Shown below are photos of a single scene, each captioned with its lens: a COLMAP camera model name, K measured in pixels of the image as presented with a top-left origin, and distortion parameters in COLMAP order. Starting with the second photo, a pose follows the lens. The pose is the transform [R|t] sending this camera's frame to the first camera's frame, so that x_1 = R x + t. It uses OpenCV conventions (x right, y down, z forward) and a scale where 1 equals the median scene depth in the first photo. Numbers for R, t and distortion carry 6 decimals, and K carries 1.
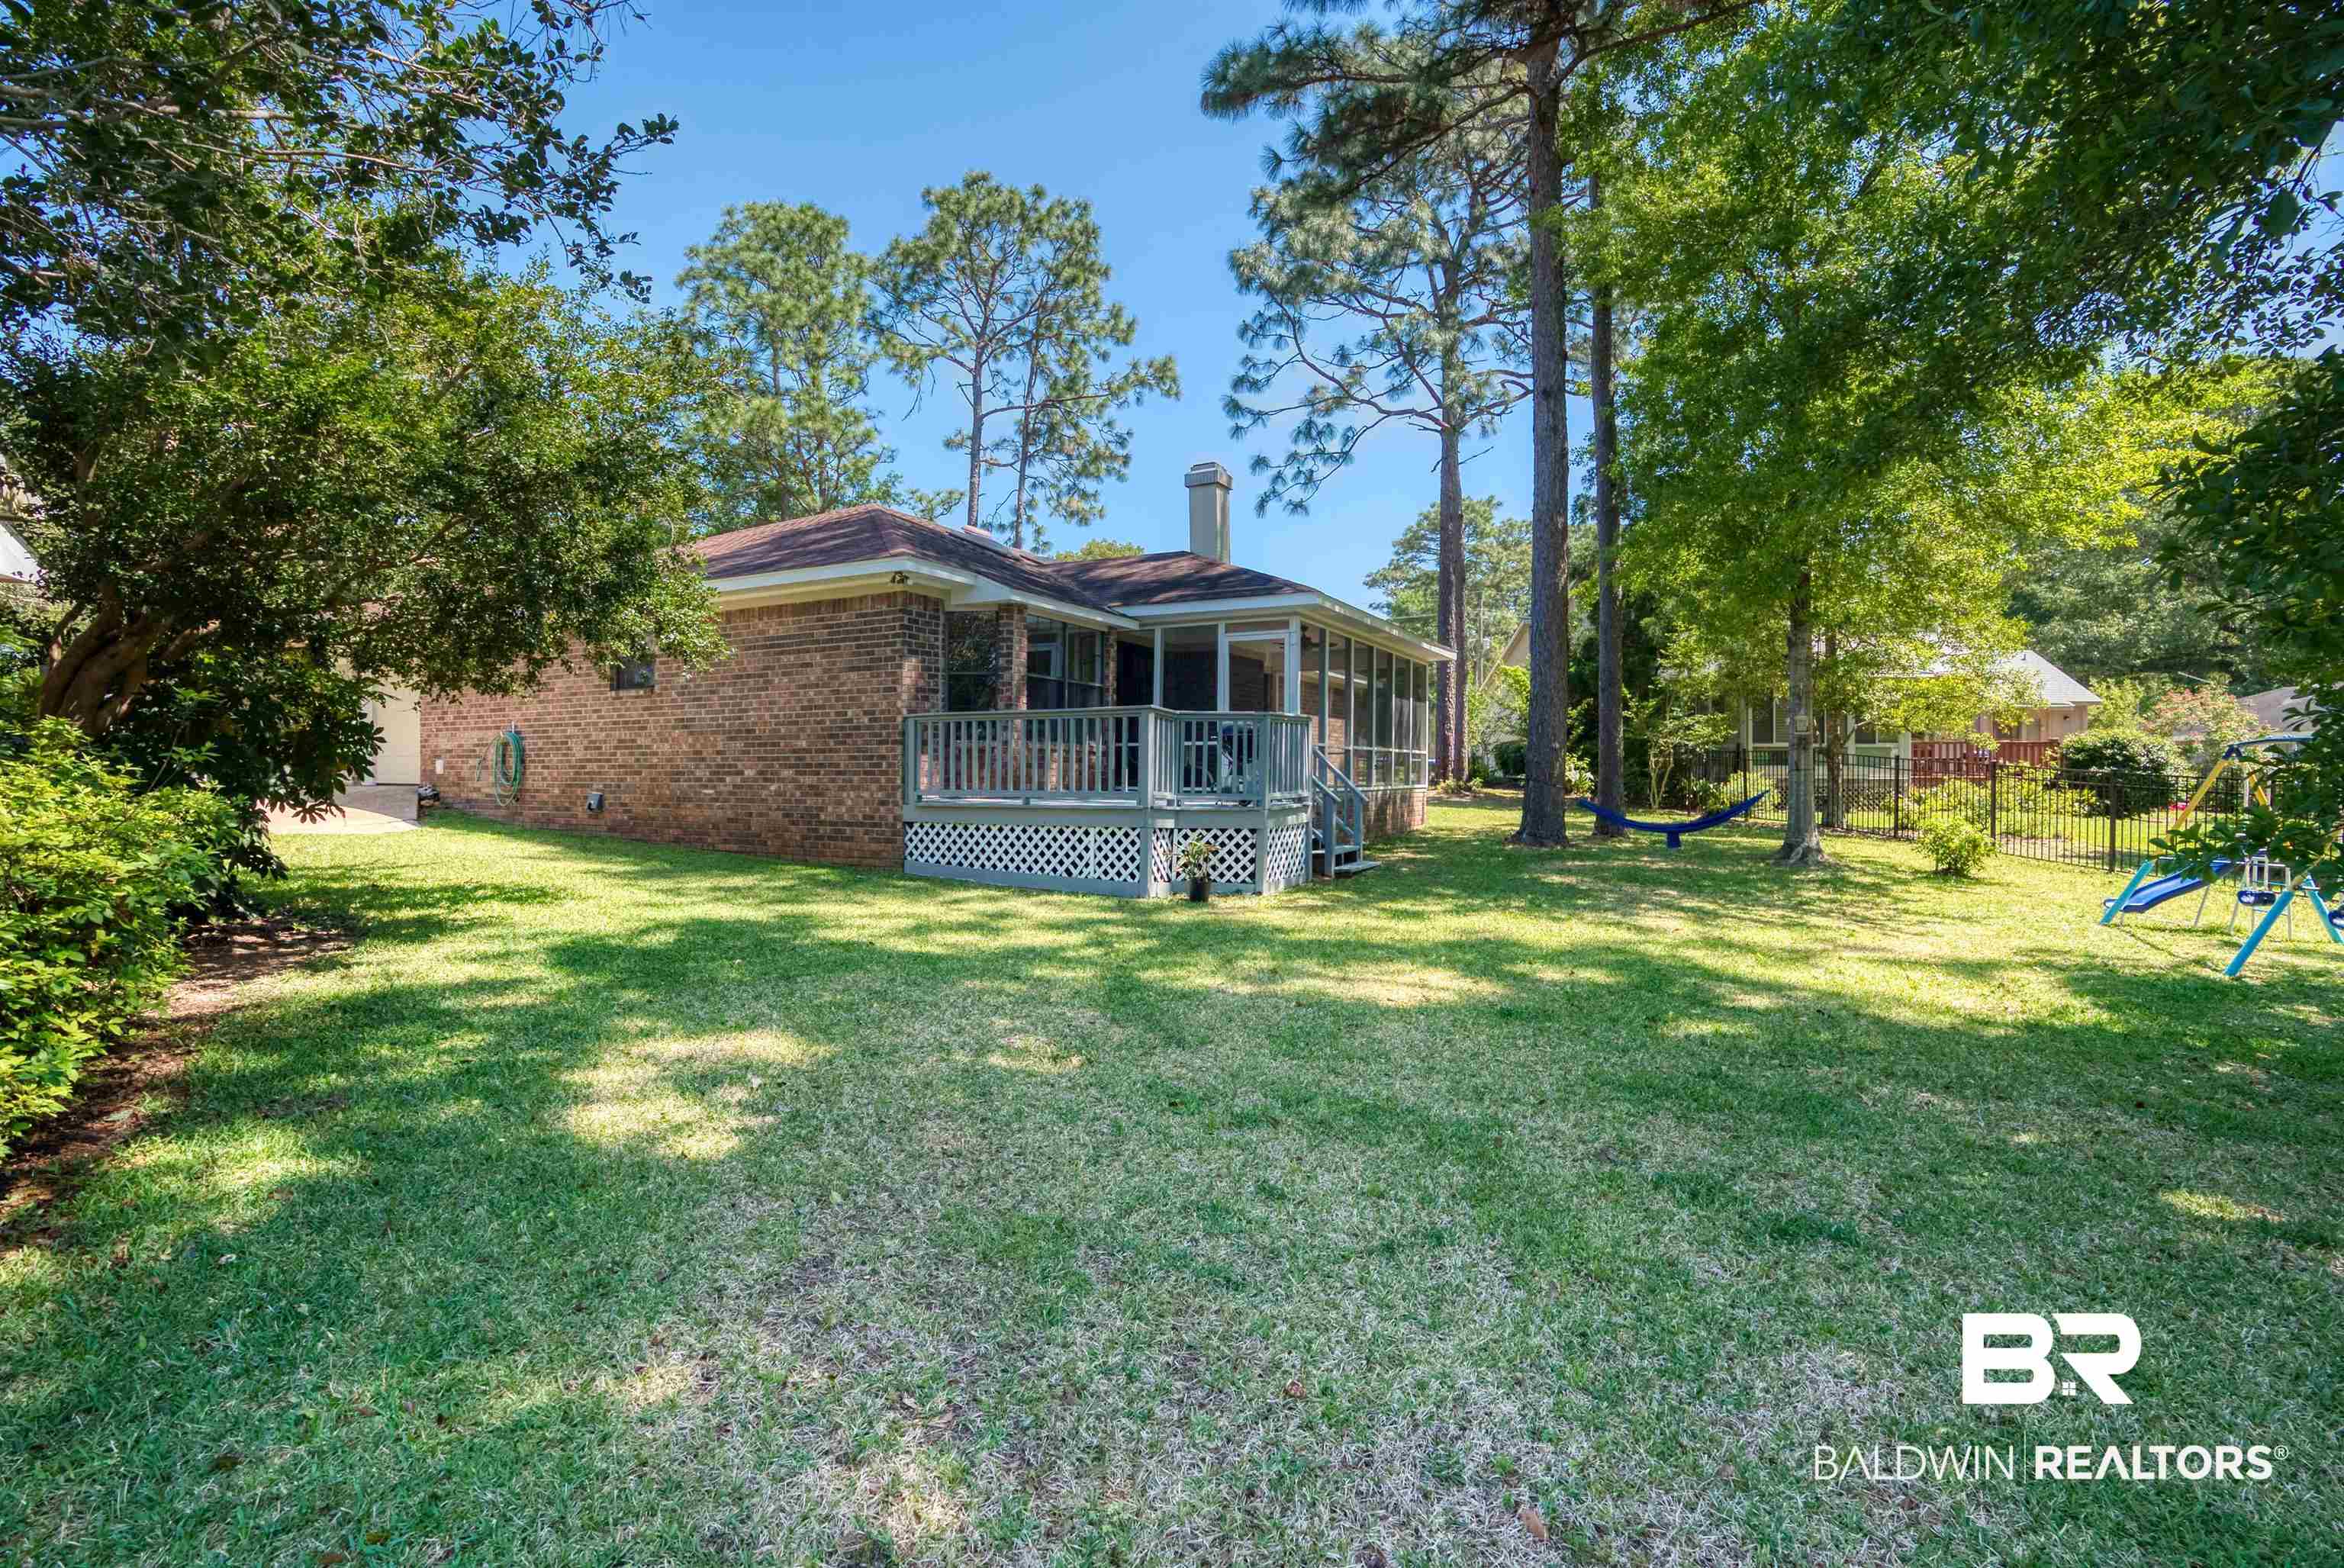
lens RADIAL K [[1083.7, 0, 1175.0], [0, 1083.7, 787.8], [0, 0, 1]] dist [-0.075935, 0.030475]
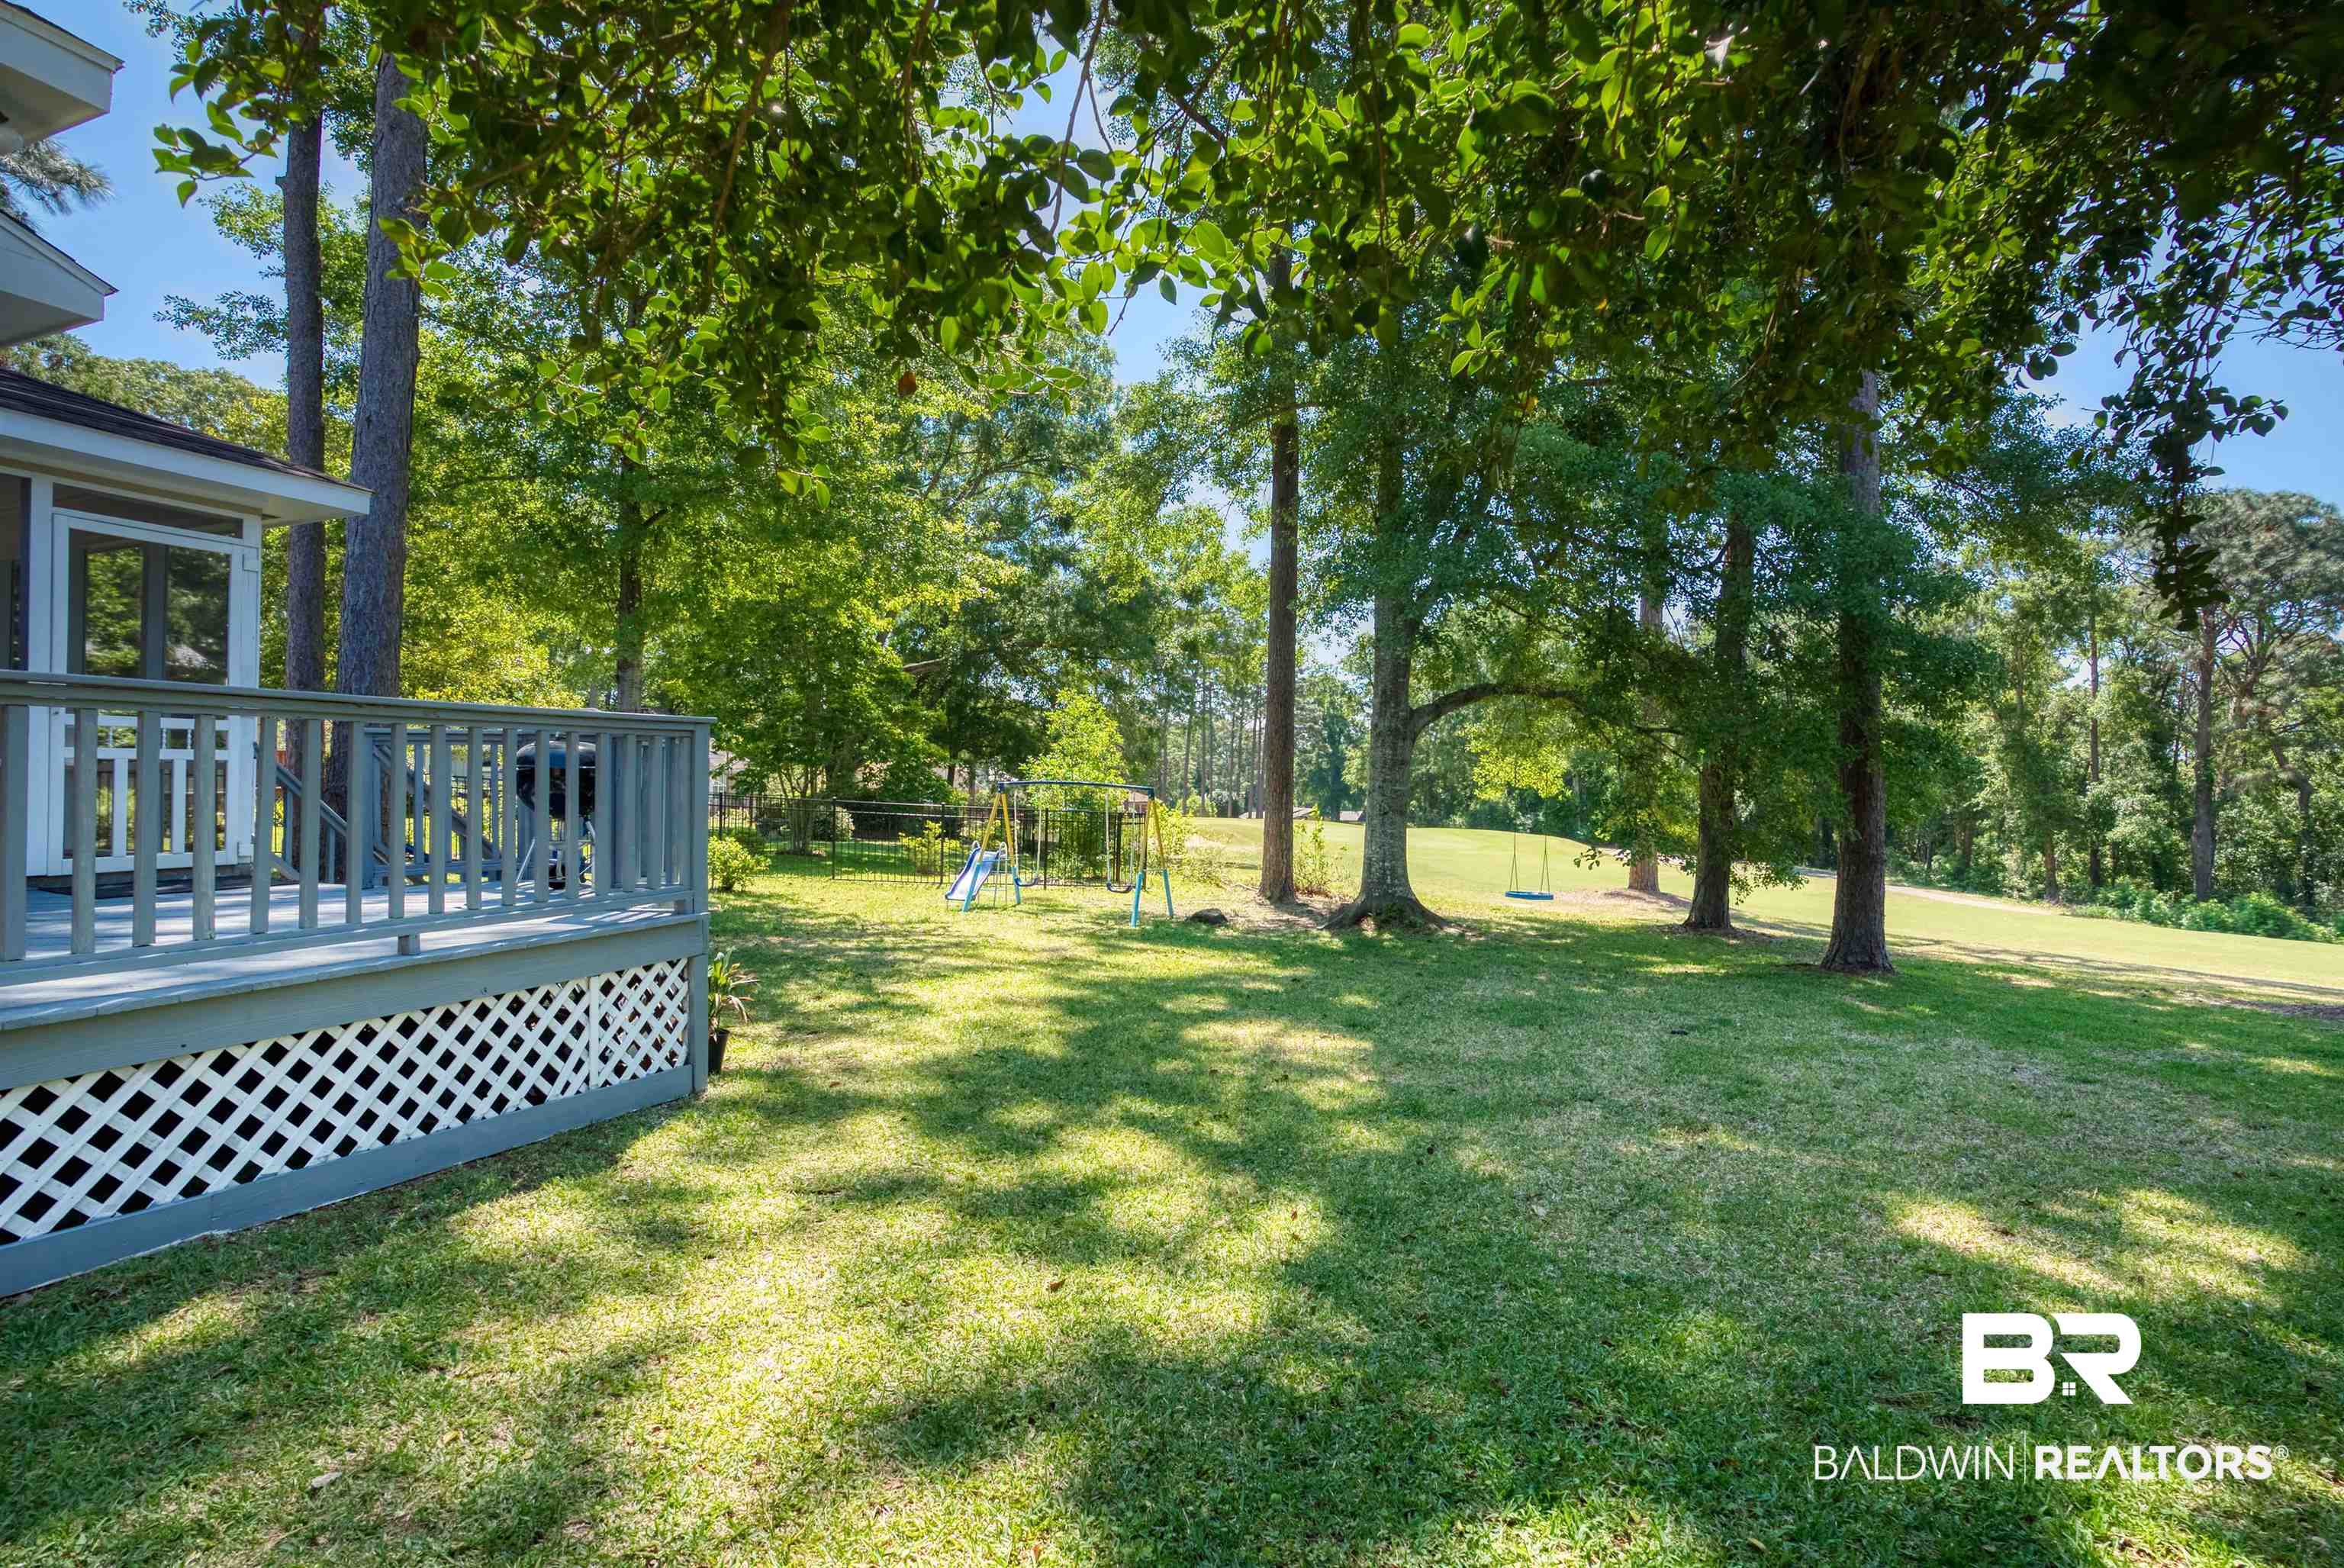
lens RADIAL K [[1083.7, 0, 1175.0], [0, 1083.7, 787.8], [0, 0, 1]] dist [-0.075935, 0.030475]
pose [[-0.098915, -0.012488, 0.995018, -0.531721], [0.000229, 0.999921, 0.012573, -0.047689], [-0.995096, 0.001472, -0.098904, 0.795113]]
